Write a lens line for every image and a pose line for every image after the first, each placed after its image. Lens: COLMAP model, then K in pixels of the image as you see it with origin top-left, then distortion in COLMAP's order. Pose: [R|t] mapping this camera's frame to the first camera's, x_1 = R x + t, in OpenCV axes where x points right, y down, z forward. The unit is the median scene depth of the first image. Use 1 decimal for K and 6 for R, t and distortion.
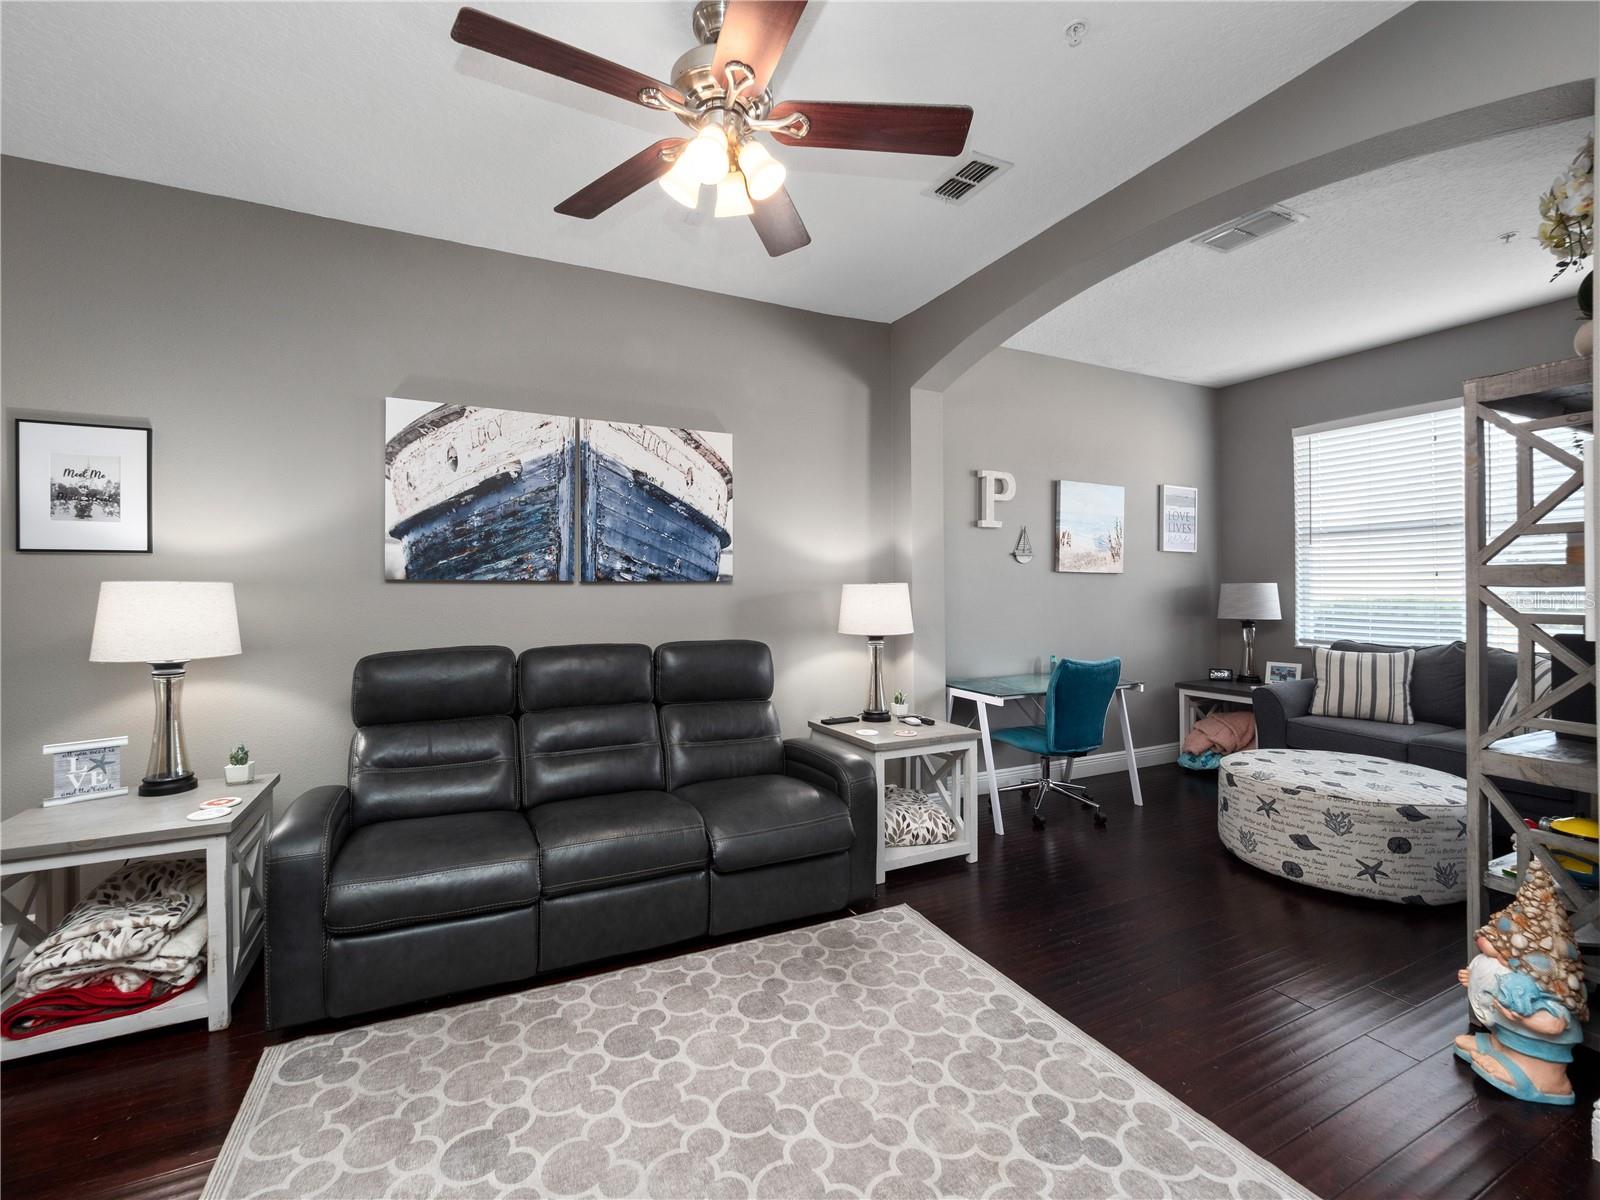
lens RADIAL K [[690.3, 0, 782.1], [0, 690.3, 584.9], [0, 0, 1]] dist [0.037388, -0.025527]
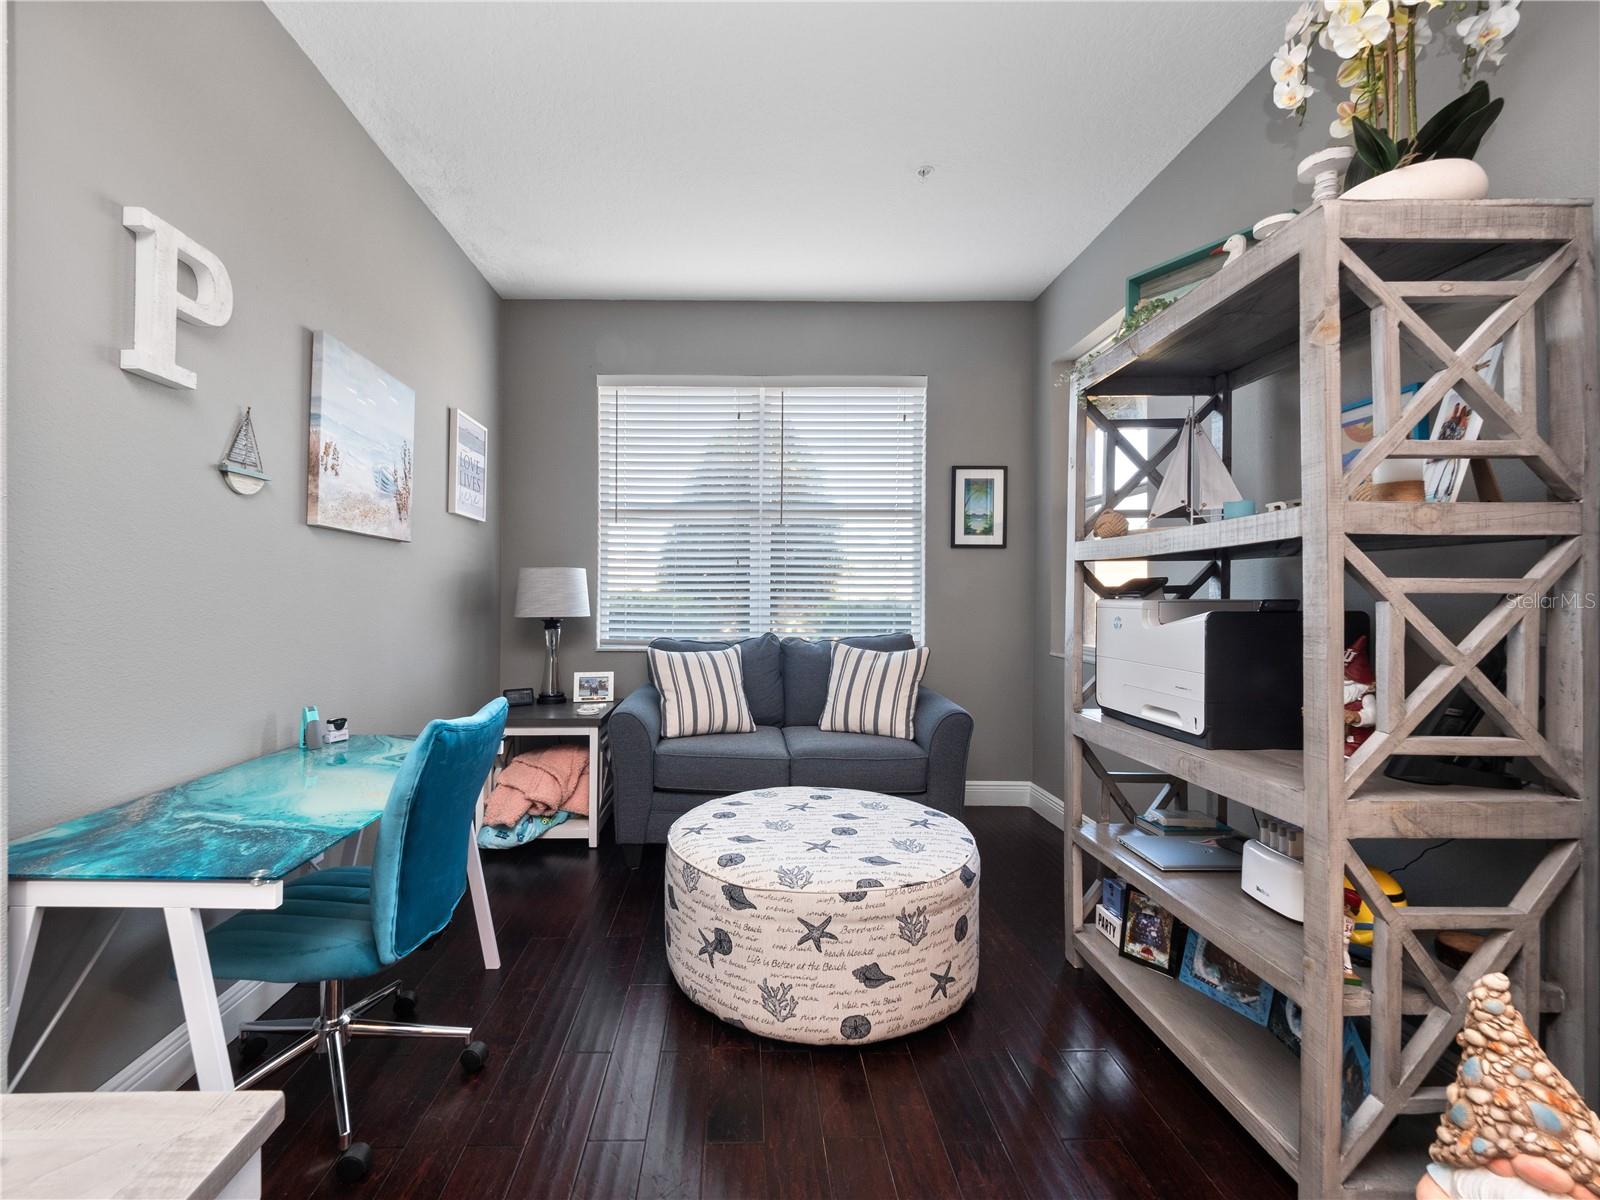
lens RADIAL K [[692.3, 0, 745.7], [0, 692.3, 593.7], [0, 0, 1]] dist [0.000548, 0.000012]
pose [[0.427109, 0.007120, 0.904172, 0.145029], [-0.008099, 0.999959, -0.004049, 0.038973], [-0.904164, -0.005594, 0.427149, 0.776322]]
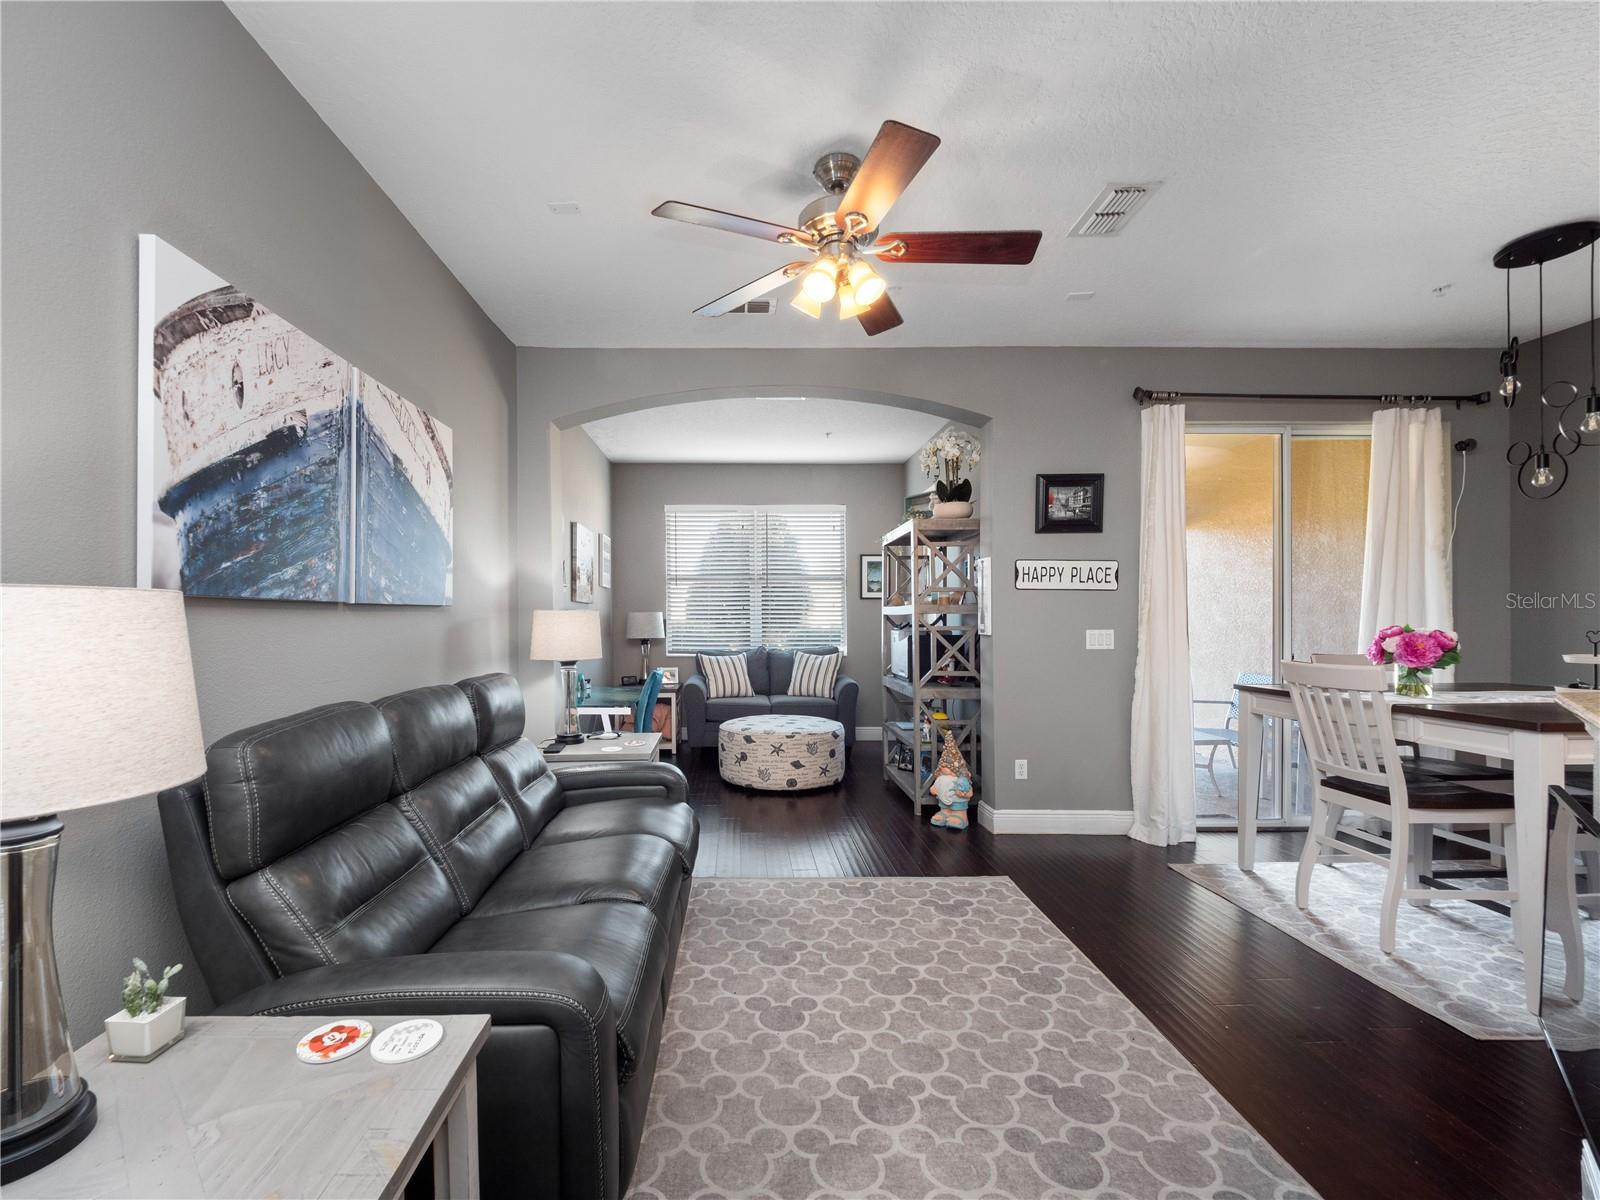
lens RADIAL K [[704.3, 0, 751.6], [0, 704.3, 613.3], [0, 0, 1]] dist [-0.004234, -0.001161]
pose [[0.413251, 0.005046, 0.910603, -0.787345], [-0.002206, 0.999987, -0.004540, 0.007265], [-0.910615, -0.000133, 0.413257, 0.362377]]
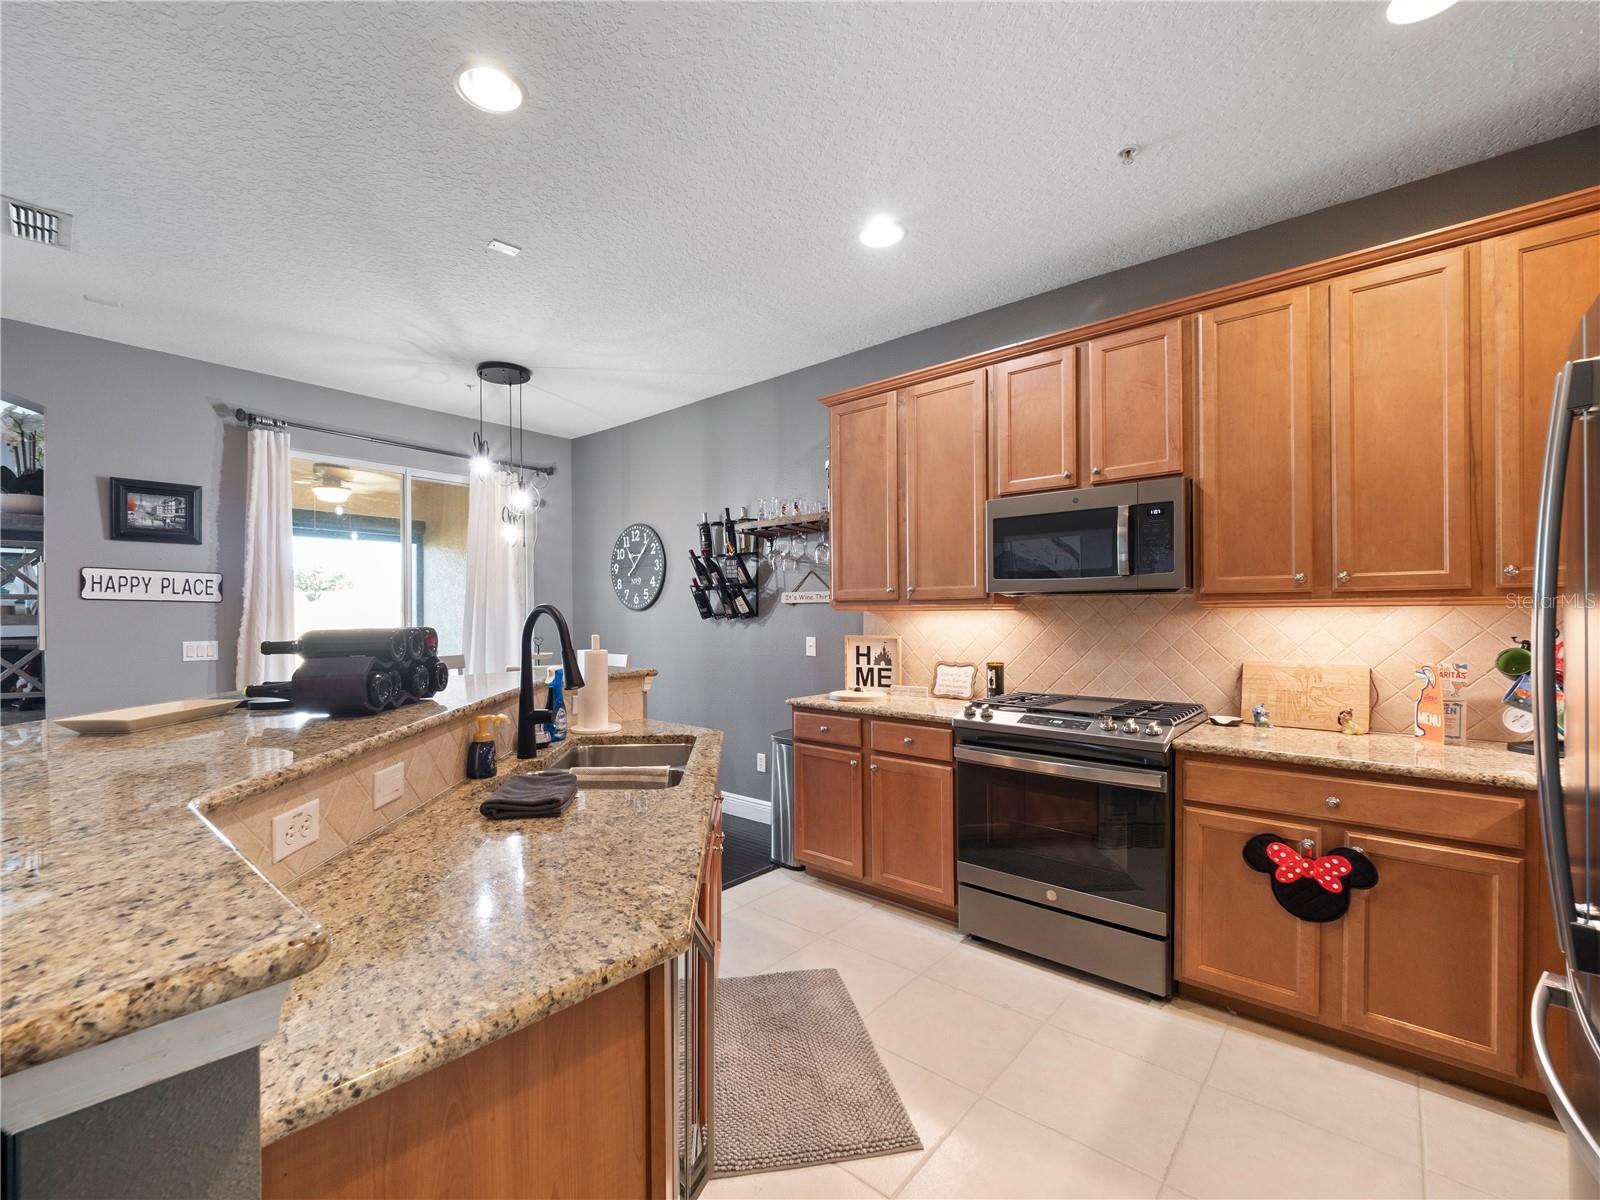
lens RADIAL K [[687.1, 0, 787.0], [0, 687.1, 631.9], [0, 0, 1]] dist [-0.007995, -0.000710]
pose [[-0.403935, -0.016129, 0.914645, -0.946258], [-0.002832, 0.999862, 0.016381, -0.010711], [-0.914783, 0.004027, -0.403925, -0.175898]]
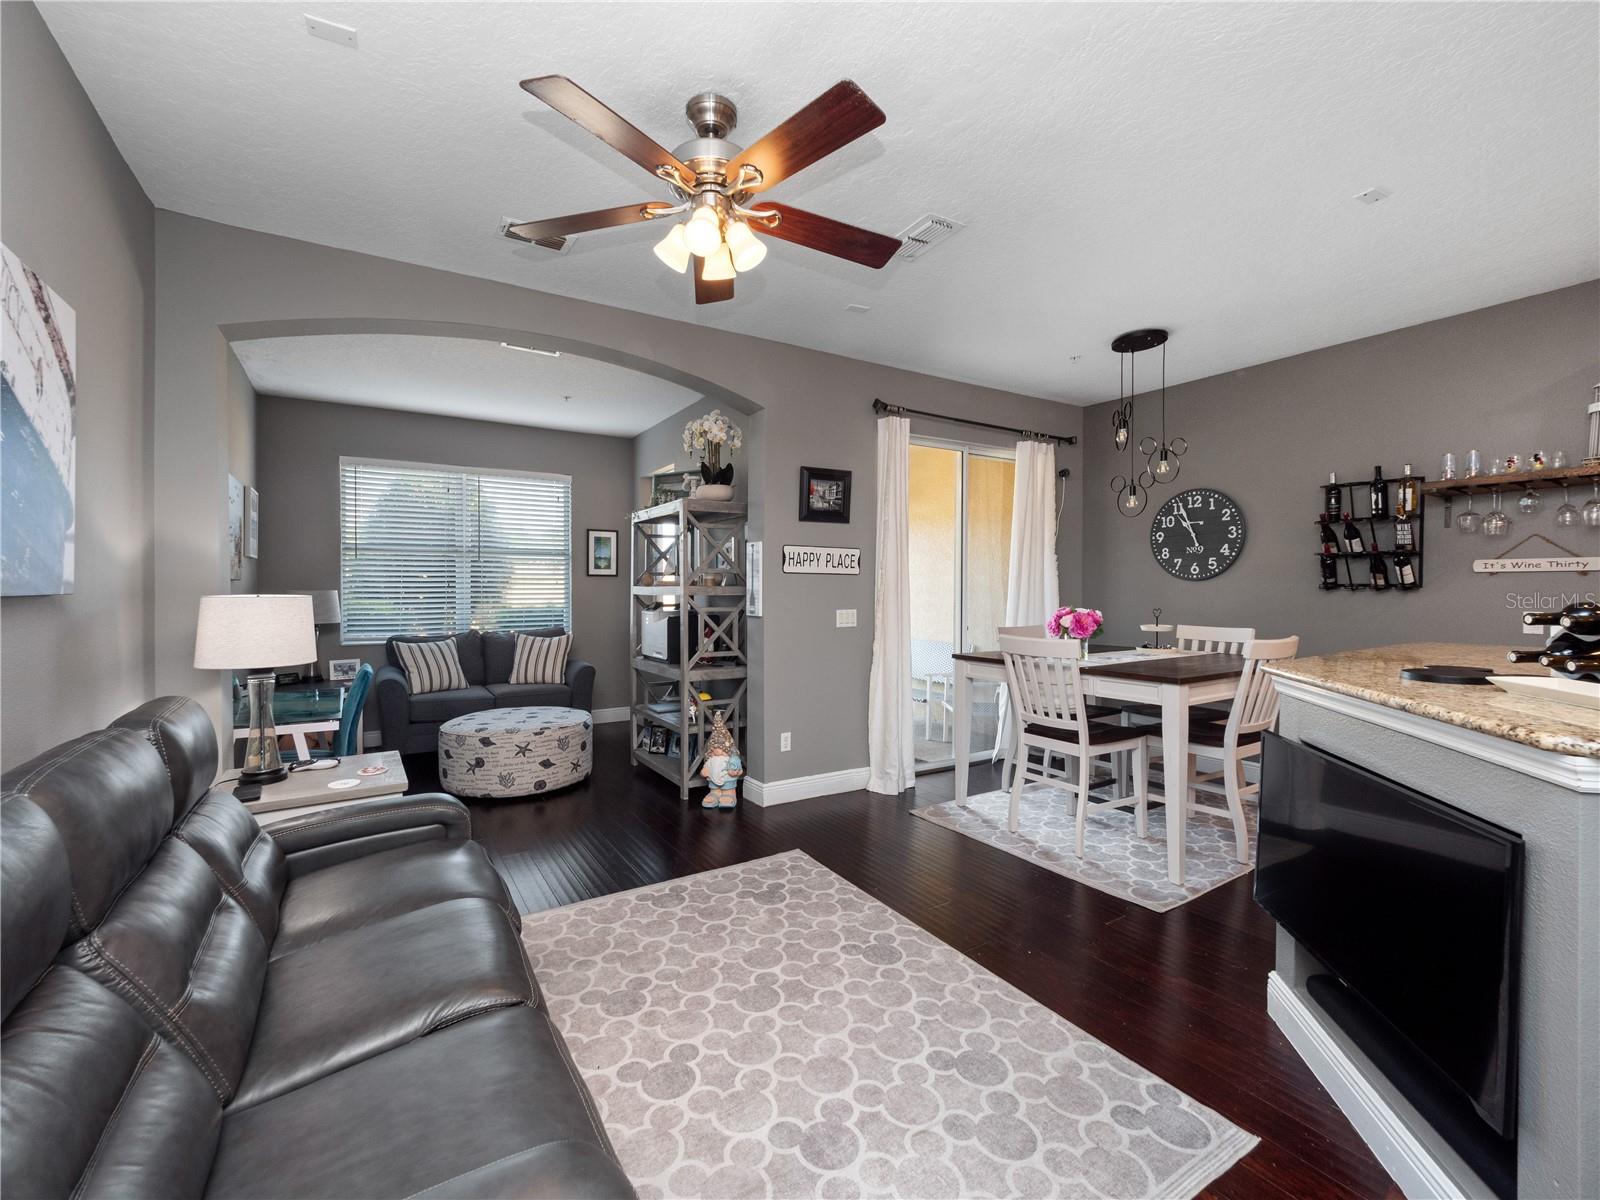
lens RADIAL K [[682.9, 0, 794.2], [0, 682.9, 586.4], [0, 0, 1]] dist [0.022331, -0.016826]
pose [[-0.115231, 0.003315, 0.993333, -0.731699], [-0.003303, 0.999988, -0.003721, -0.012618], [-0.993333, -0.003710, -0.115218, 0.586716]]
